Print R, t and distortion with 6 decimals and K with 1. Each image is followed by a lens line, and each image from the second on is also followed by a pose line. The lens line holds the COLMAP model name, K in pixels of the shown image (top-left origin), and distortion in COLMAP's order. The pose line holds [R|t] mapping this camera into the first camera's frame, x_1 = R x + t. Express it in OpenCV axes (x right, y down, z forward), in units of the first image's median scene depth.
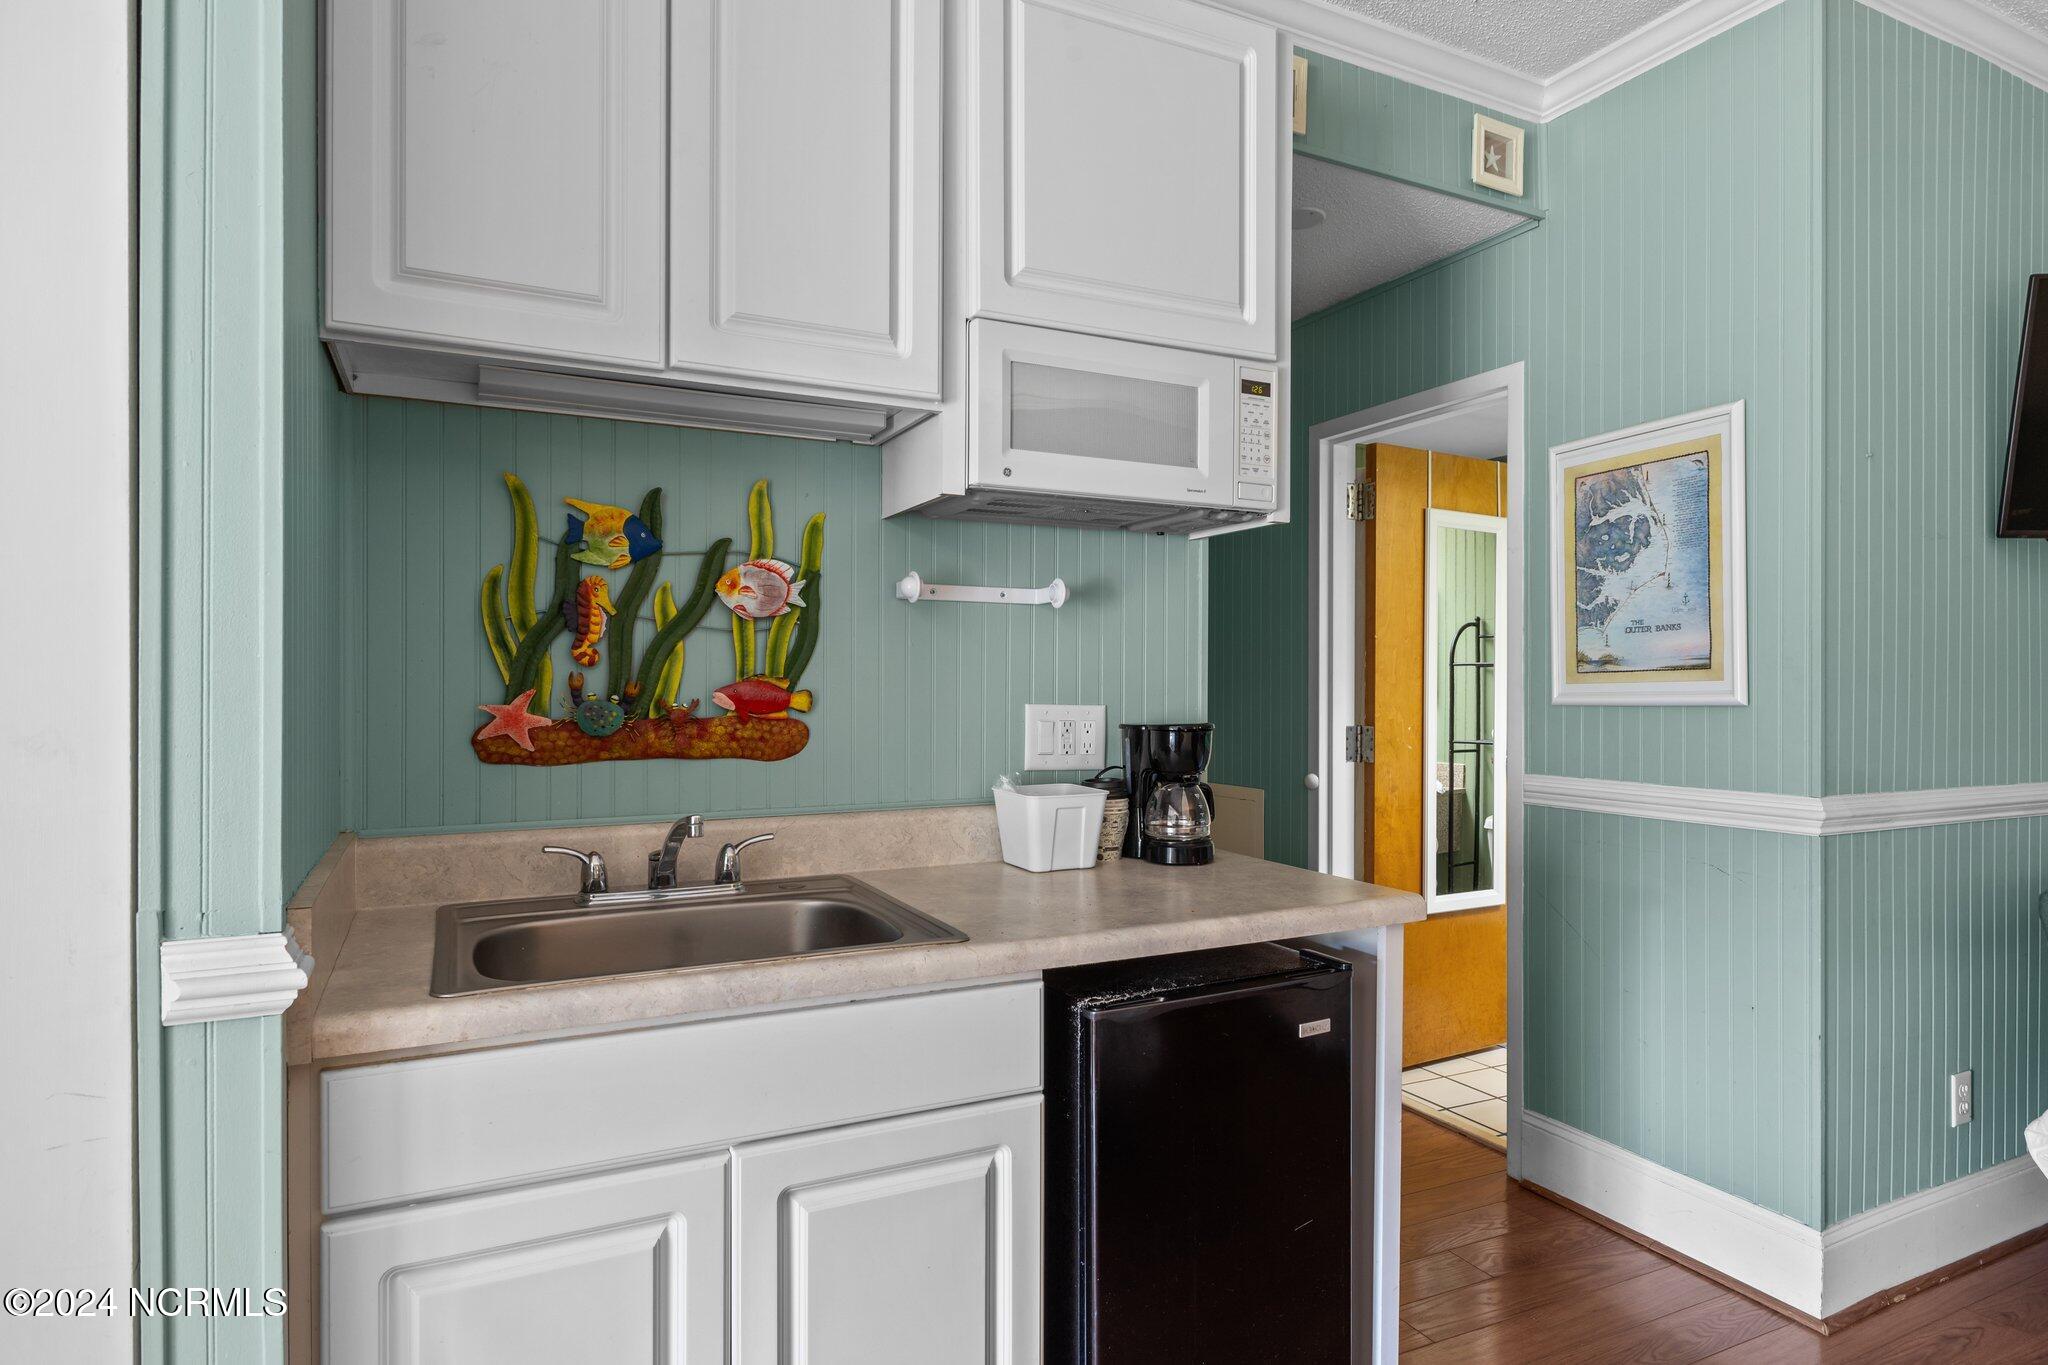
lens RADIAL K [[1158.8, 0, 1023.7], [0, 1158.8, 694.1], [0, 0, 1]] dist [0.004128, -0.000754]
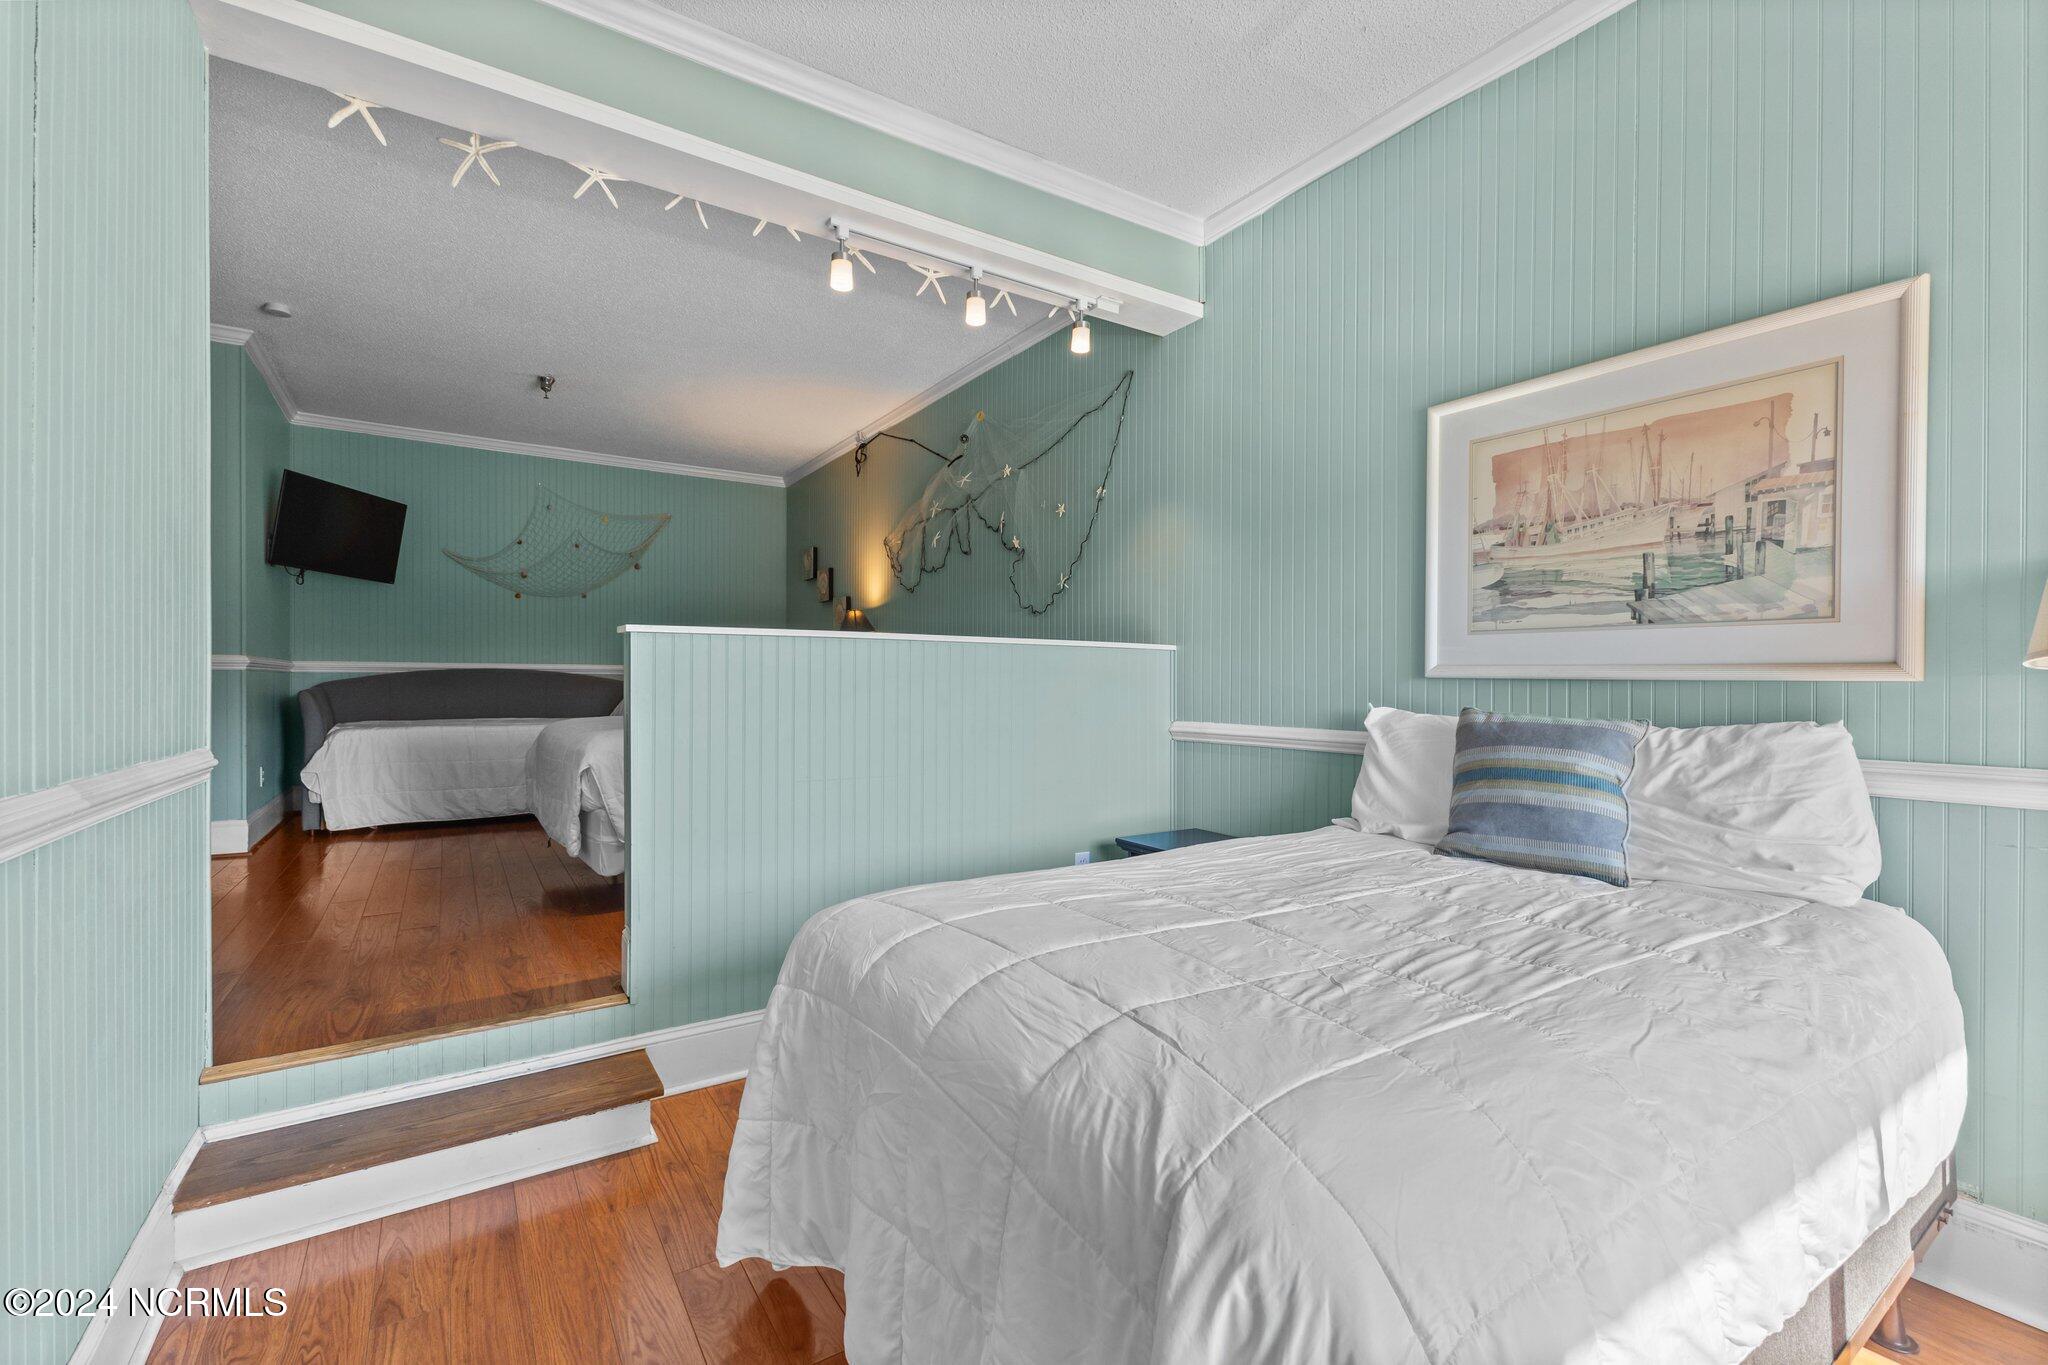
lens RADIAL K [[881.8, 0, 1025.7], [0, 881.8, 683.0], [0, 0, 1]] dist [0.008332, -0.000010]
pose [[-0.116704, -0.004032, 0.993159, -1.441912], [0.001878, 0.999989, 0.004281, 0.139286], [-0.993165, 0.002365, -0.116695, -0.499420]]
